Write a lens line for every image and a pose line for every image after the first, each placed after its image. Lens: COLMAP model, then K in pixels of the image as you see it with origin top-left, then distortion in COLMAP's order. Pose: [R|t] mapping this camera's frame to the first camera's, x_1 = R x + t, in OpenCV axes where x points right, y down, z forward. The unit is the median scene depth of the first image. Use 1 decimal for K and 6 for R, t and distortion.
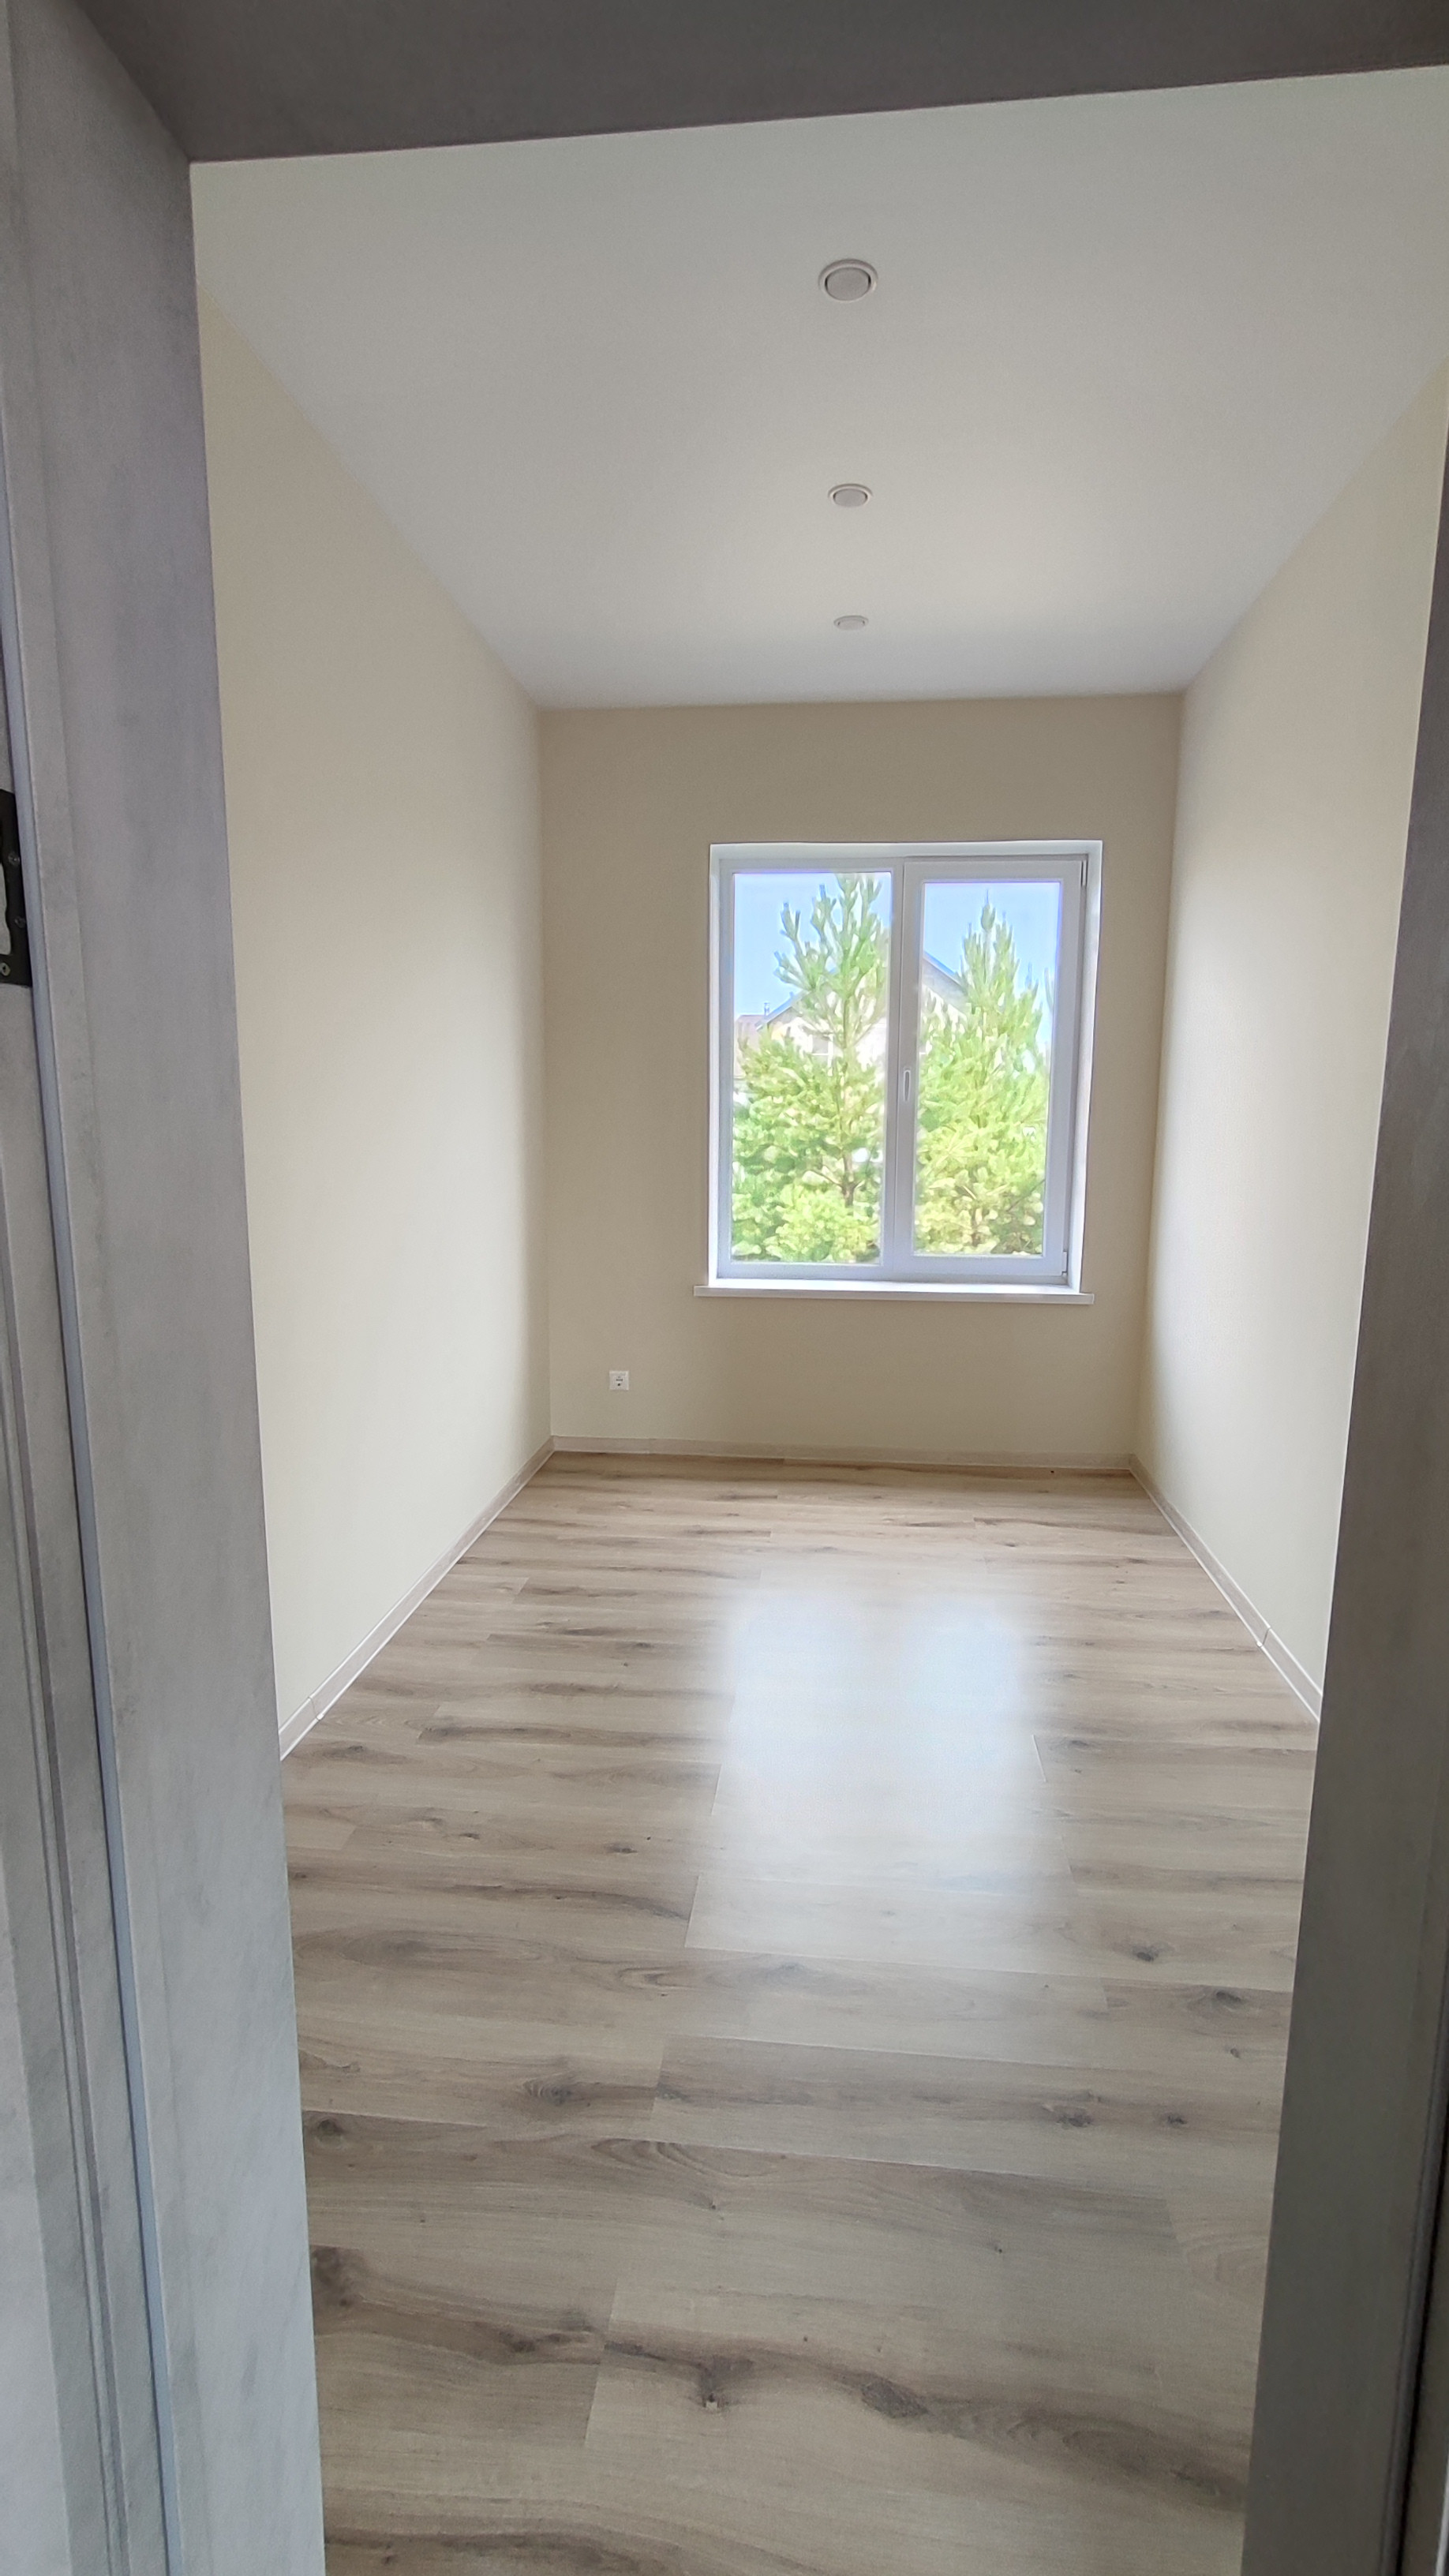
lens RADIAL K [[1174.5, 0, 754.1], [0, 1174.5, 1289.5], [0, 0, 1]] dist [-0.030622, 0.020385]
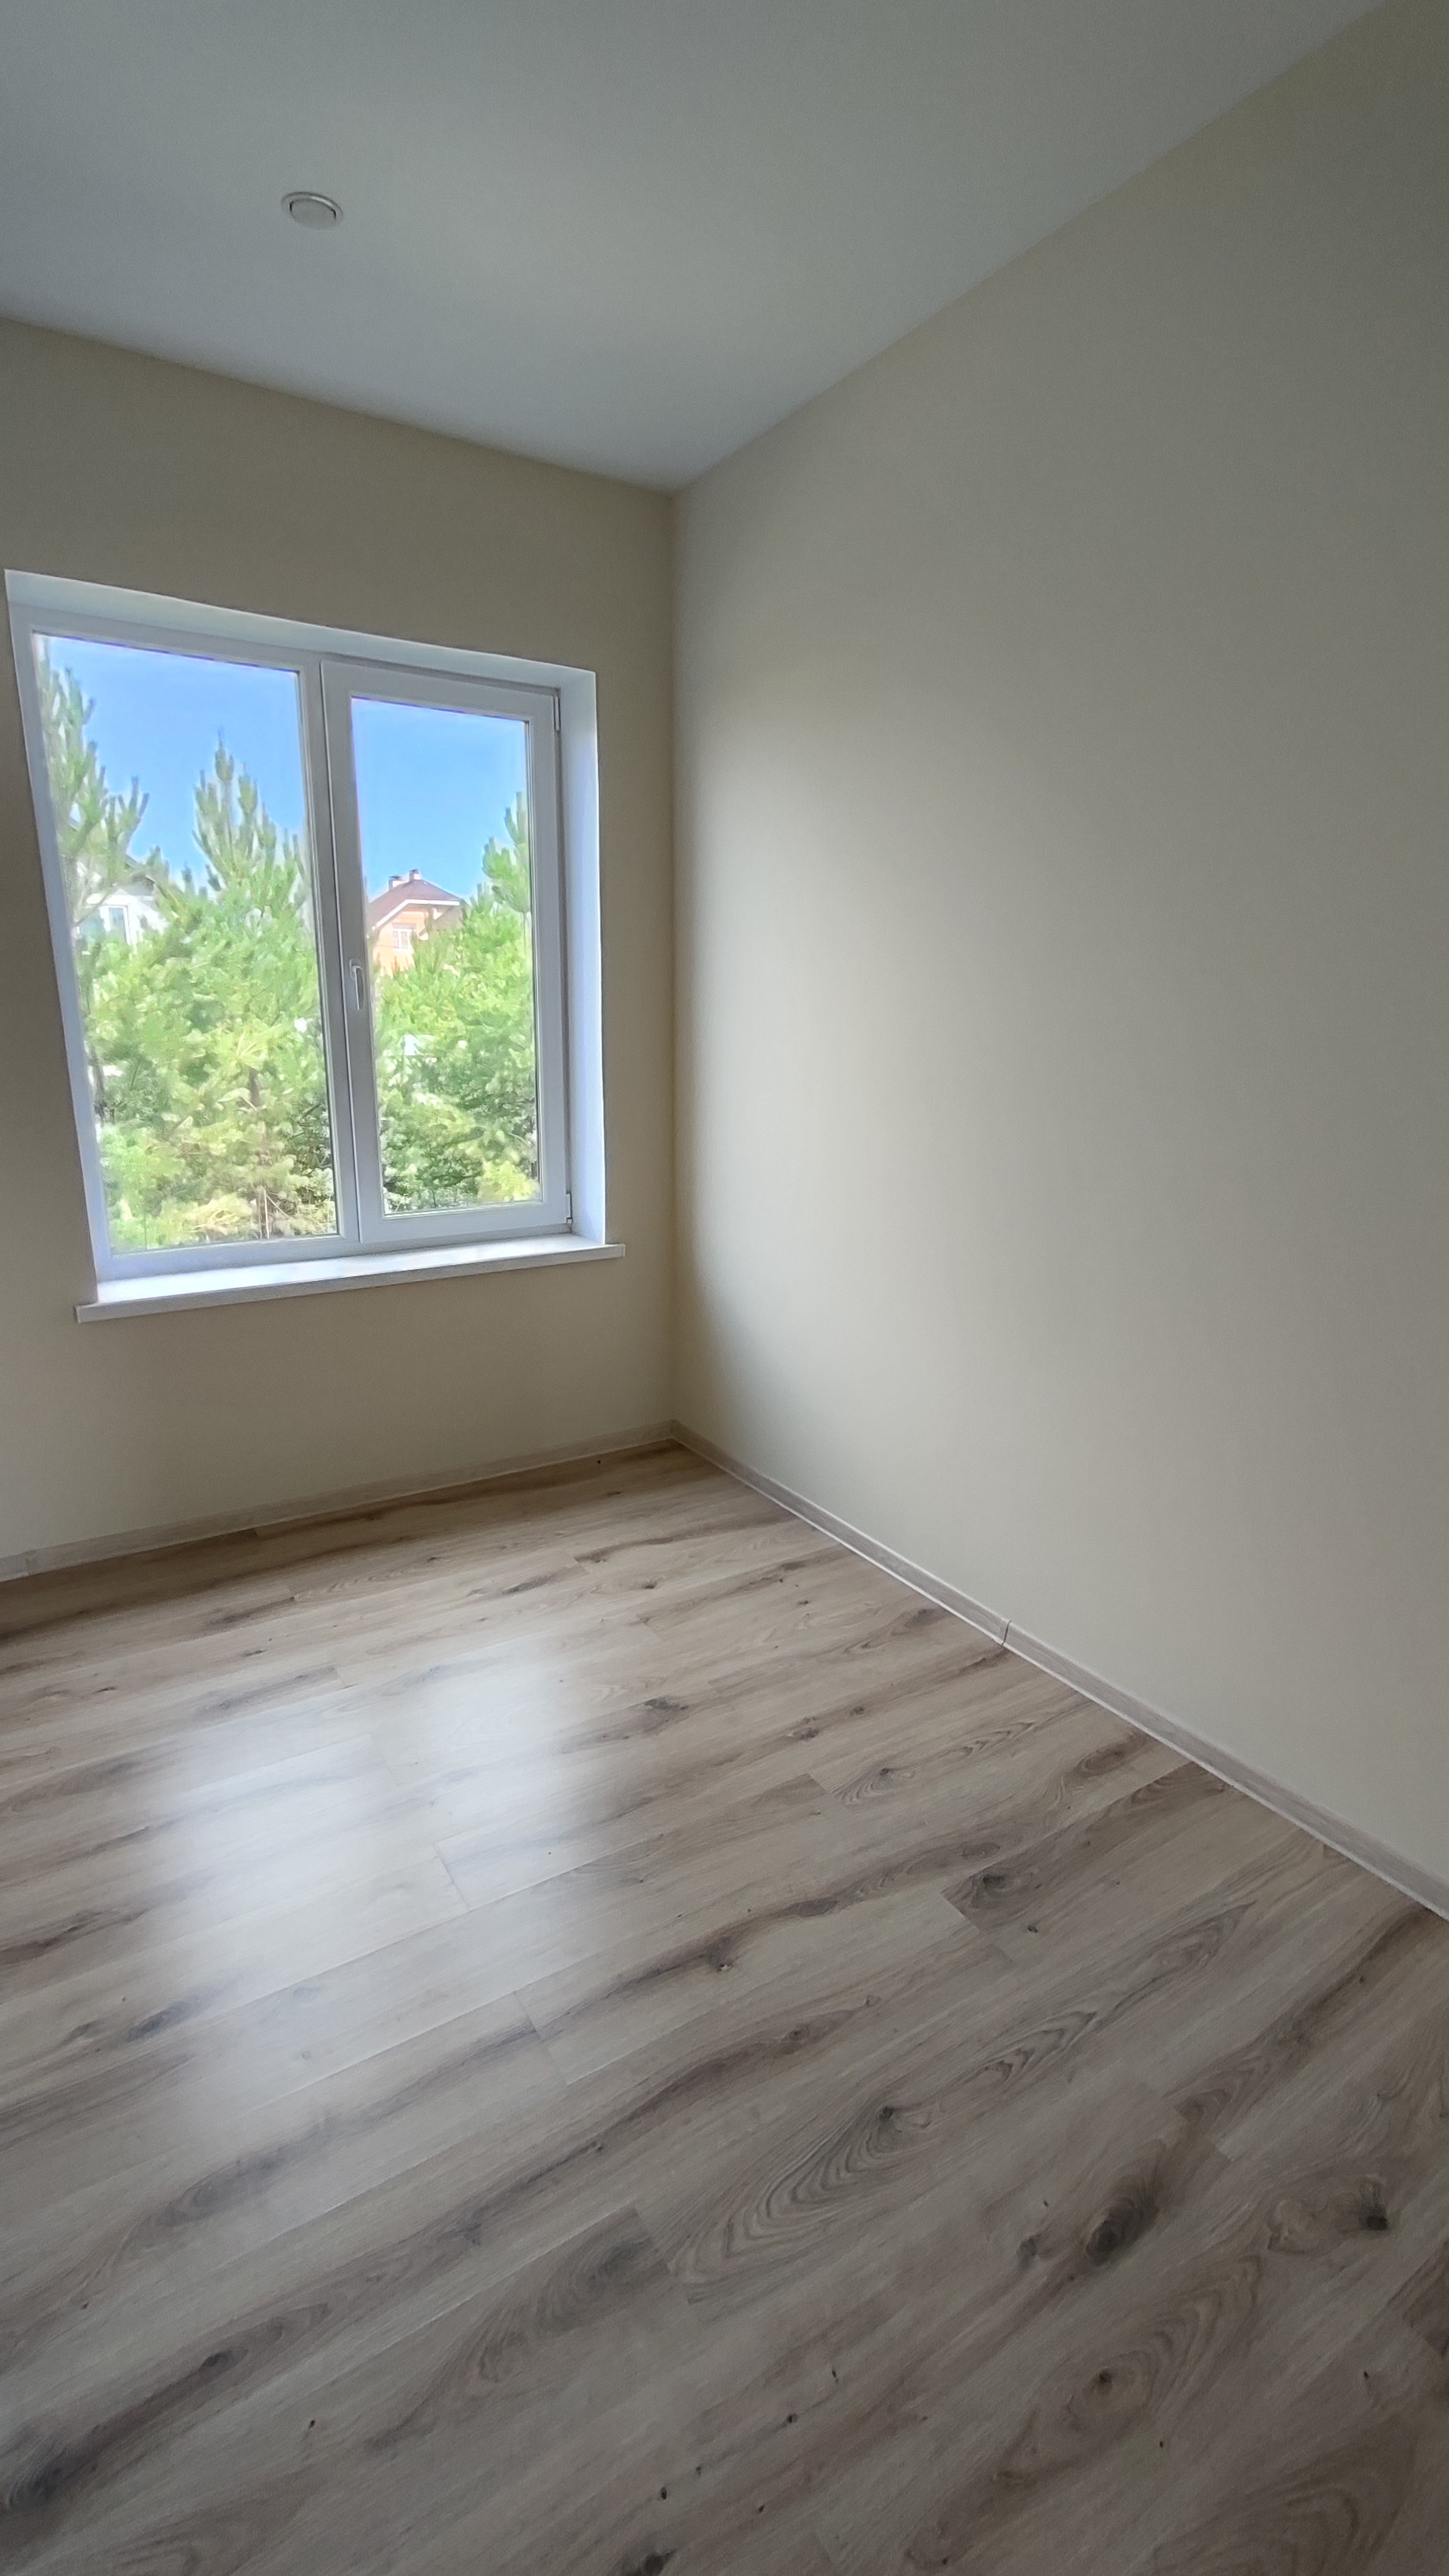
lens RADIAL K [[1174.5, 0, 754.1], [0, 1174.5, 1289.5], [0, 0, 1]] dist [-0.030622, 0.020385]
pose [[0.787717, -0.143676, 0.599049, -0.146906], [0.085711, 0.988525, 0.124383, -0.062396], [-0.610046, -0.046633, 0.790993, 0.295118]]
